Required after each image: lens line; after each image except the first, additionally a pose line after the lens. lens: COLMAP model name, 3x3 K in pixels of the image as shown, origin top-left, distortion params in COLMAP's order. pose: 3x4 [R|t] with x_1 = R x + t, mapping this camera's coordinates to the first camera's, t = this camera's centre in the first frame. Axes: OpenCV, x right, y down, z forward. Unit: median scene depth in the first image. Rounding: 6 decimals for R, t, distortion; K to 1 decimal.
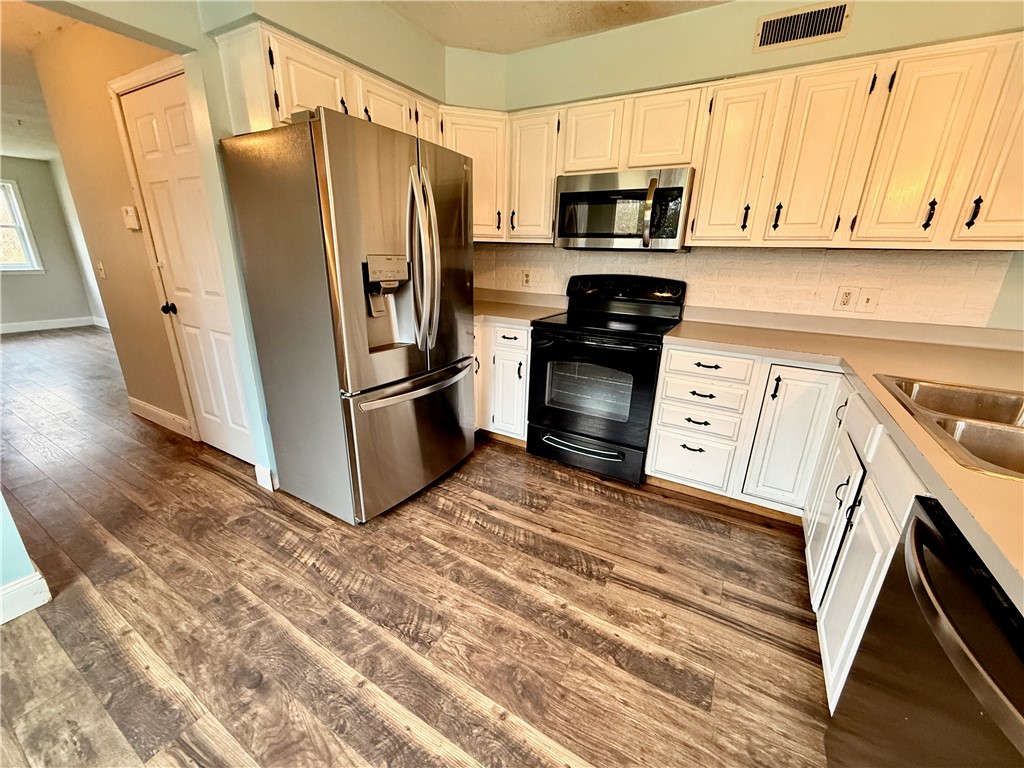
lens RADIAL K [[407.3, 0, 514.3], [0, 407.3, 386.7], [0, 0, 1]] dist [0.000021, -0.000653]
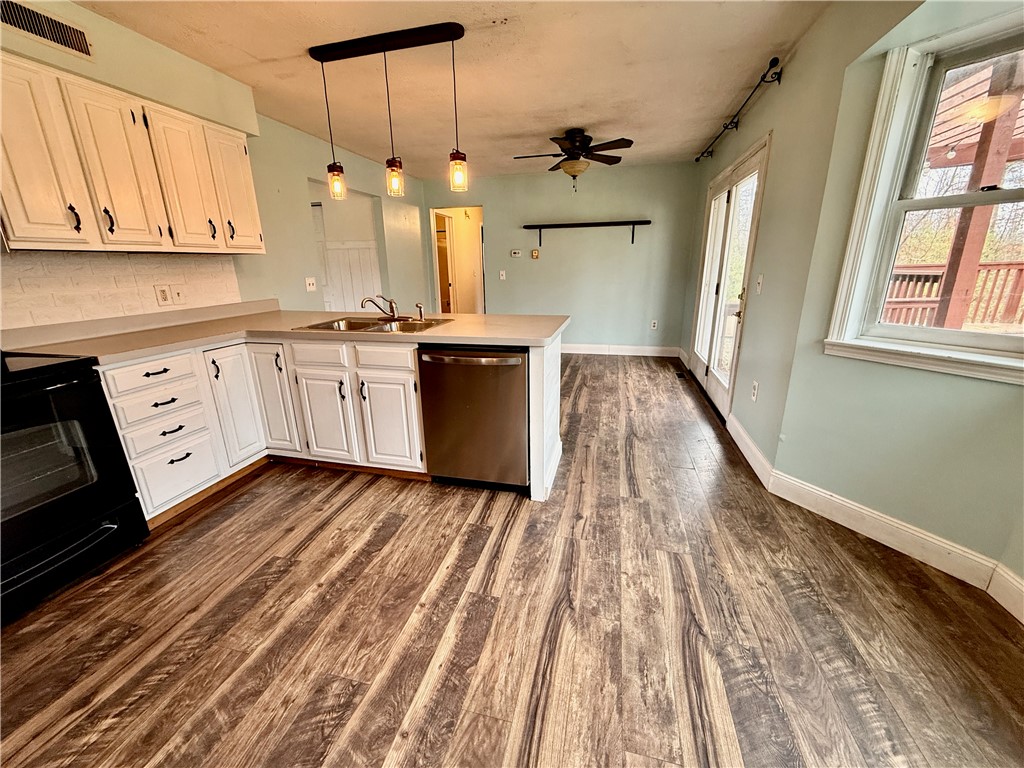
lens RADIAL K [[407.3, 0, 504.0], [0, 407.3, 386.5], [0, 0, 1]] dist [0.000021, -0.000653]
pose [[-0.266443, -0.296275, 0.917186, -0.777417], [0.312410, 0.873666, 0.372972, -0.151822], [-0.911816, 0.385914, -0.140223, 0.478548]]
